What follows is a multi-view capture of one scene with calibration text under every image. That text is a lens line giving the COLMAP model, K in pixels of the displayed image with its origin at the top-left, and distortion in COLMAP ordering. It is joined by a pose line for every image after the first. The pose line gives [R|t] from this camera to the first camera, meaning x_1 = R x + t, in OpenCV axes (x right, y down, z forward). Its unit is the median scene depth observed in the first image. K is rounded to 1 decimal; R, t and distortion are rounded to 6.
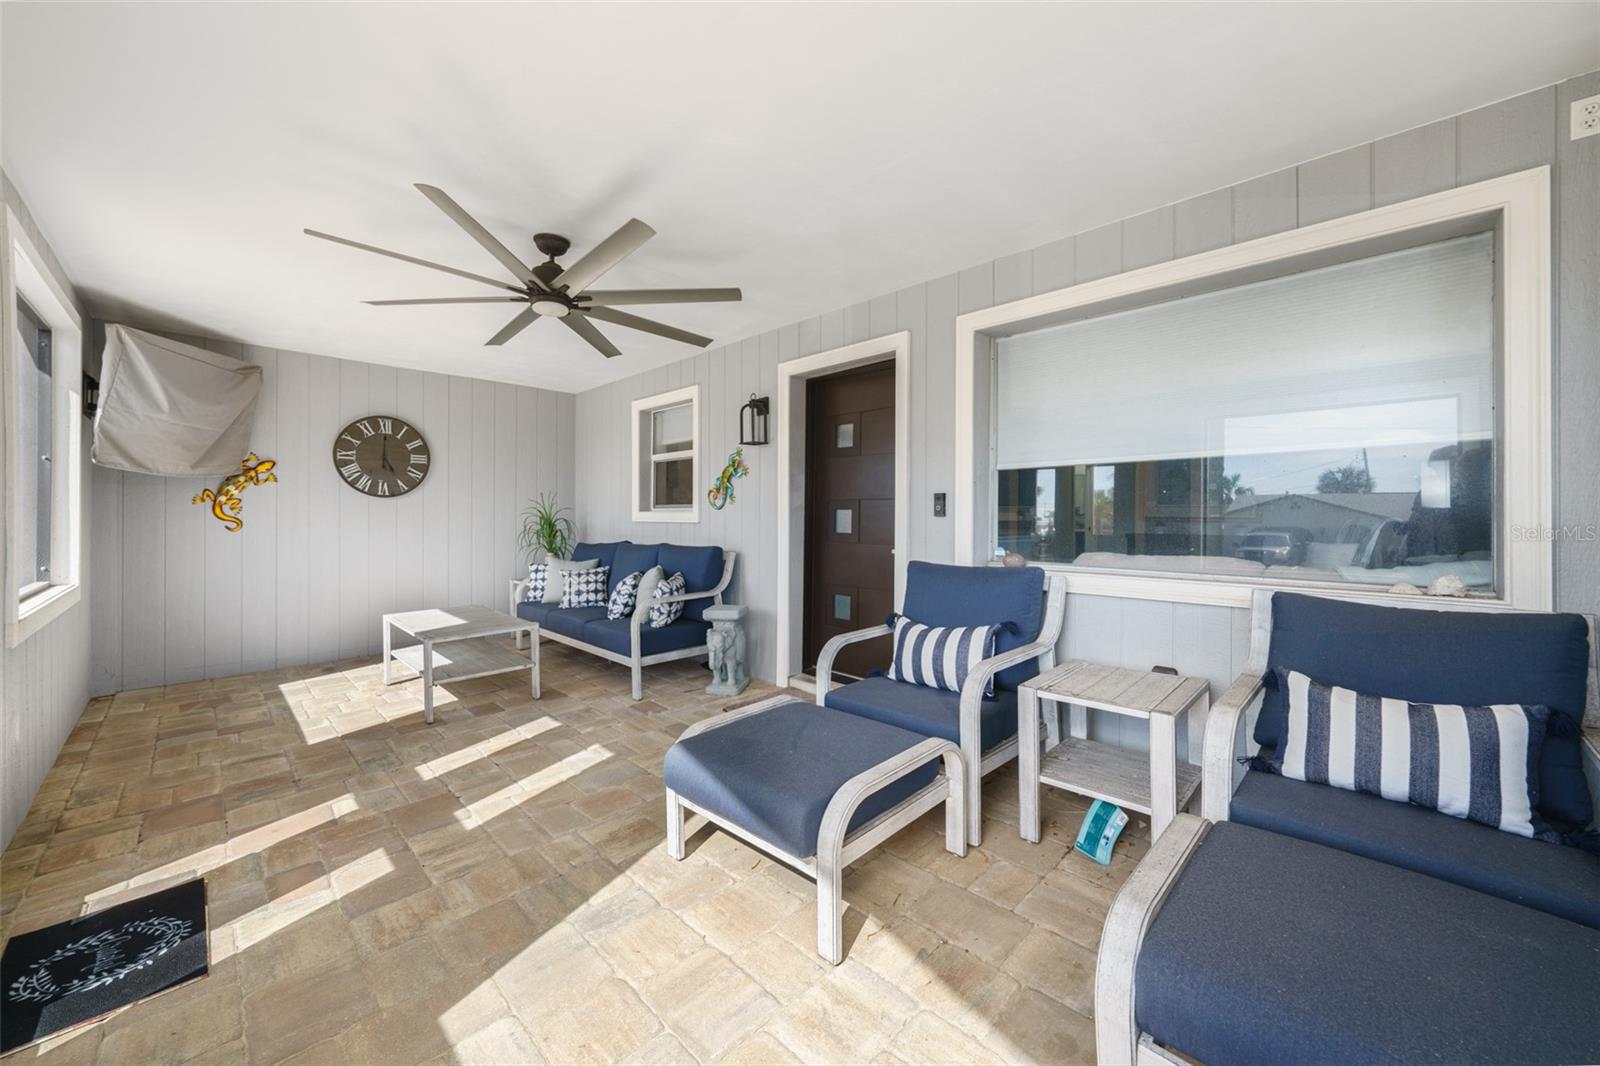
lens RADIAL K [[644.0, 0, 771.3], [0, 644.0, 512.0], [0, 0, 1]] dist [-0.001653, -0.000303]
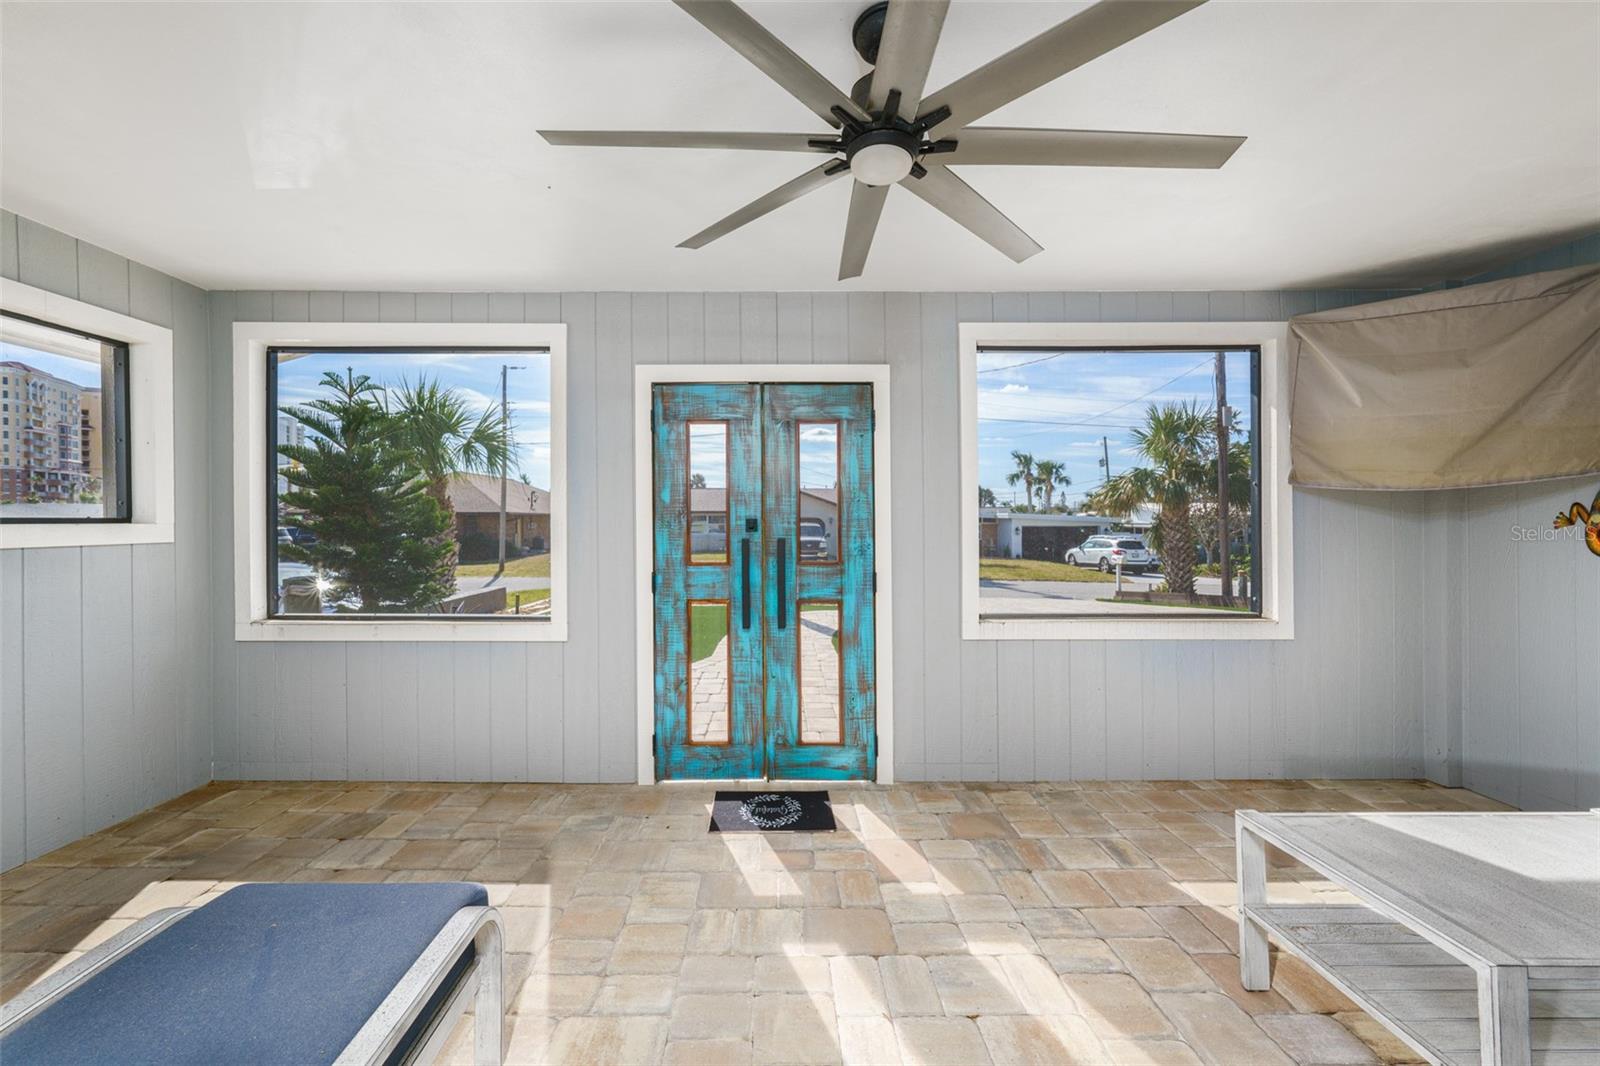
lens RADIAL K [[722.4, 0, 800.0], [0, 722.4, 533.0], [0, 0, 1]] dist [-0.000470, 0.000059]
pose [[-0.731992, 0.008786, -0.681257, 0.119596], [0.002473, 0.999945, 0.010238, -0.027649], [0.681309, 0.005809, -0.731973, 1.705729]]
